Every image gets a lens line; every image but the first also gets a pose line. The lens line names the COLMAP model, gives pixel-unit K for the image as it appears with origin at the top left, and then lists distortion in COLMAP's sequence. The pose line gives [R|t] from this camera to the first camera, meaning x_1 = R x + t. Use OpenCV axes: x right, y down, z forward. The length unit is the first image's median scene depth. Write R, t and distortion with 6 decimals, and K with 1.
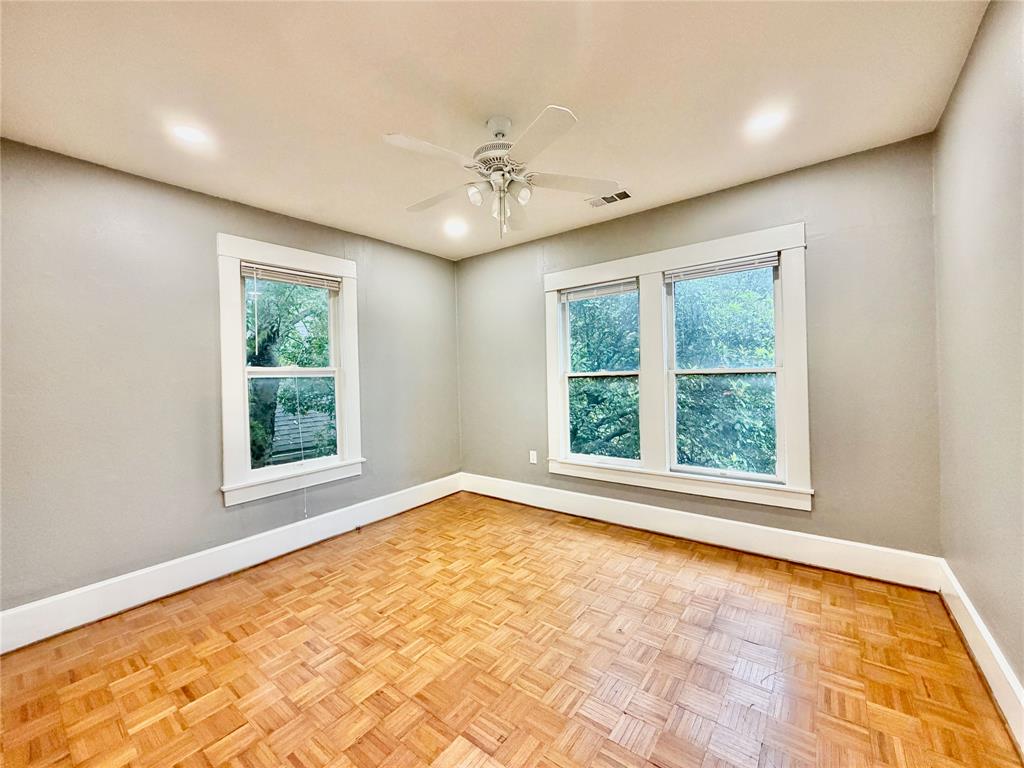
lens RADIAL K [[408.0, 0, 512.9], [0, 408.0, 381.7], [0, 0, 1]] dist [-0.001331, -0.000014]
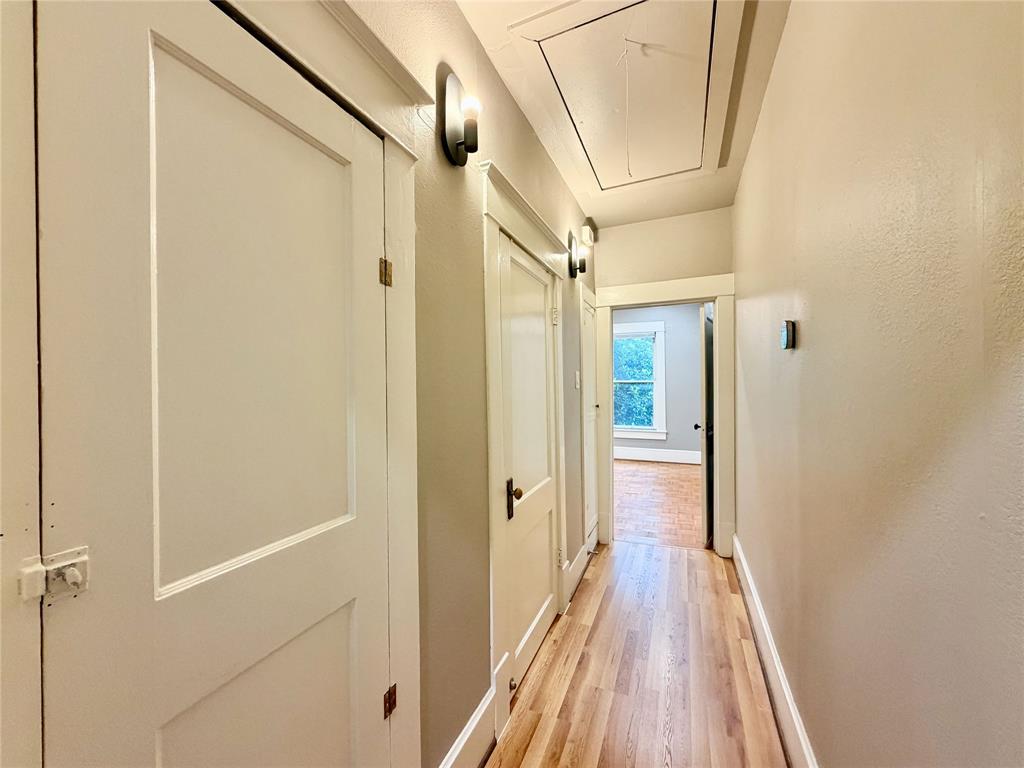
lens RADIAL K [[408.0, 0, 510.2], [0, 408.0, 382.8], [0, 0, 1]] dist [-0.001331, -0.000014]
pose [[0.966489, 0.010129, 0.256509, -0.737850], [-0.008343, 0.999933, -0.008049, 0.004147], [-0.256573, 0.005639, 0.966508, -1.036520]]
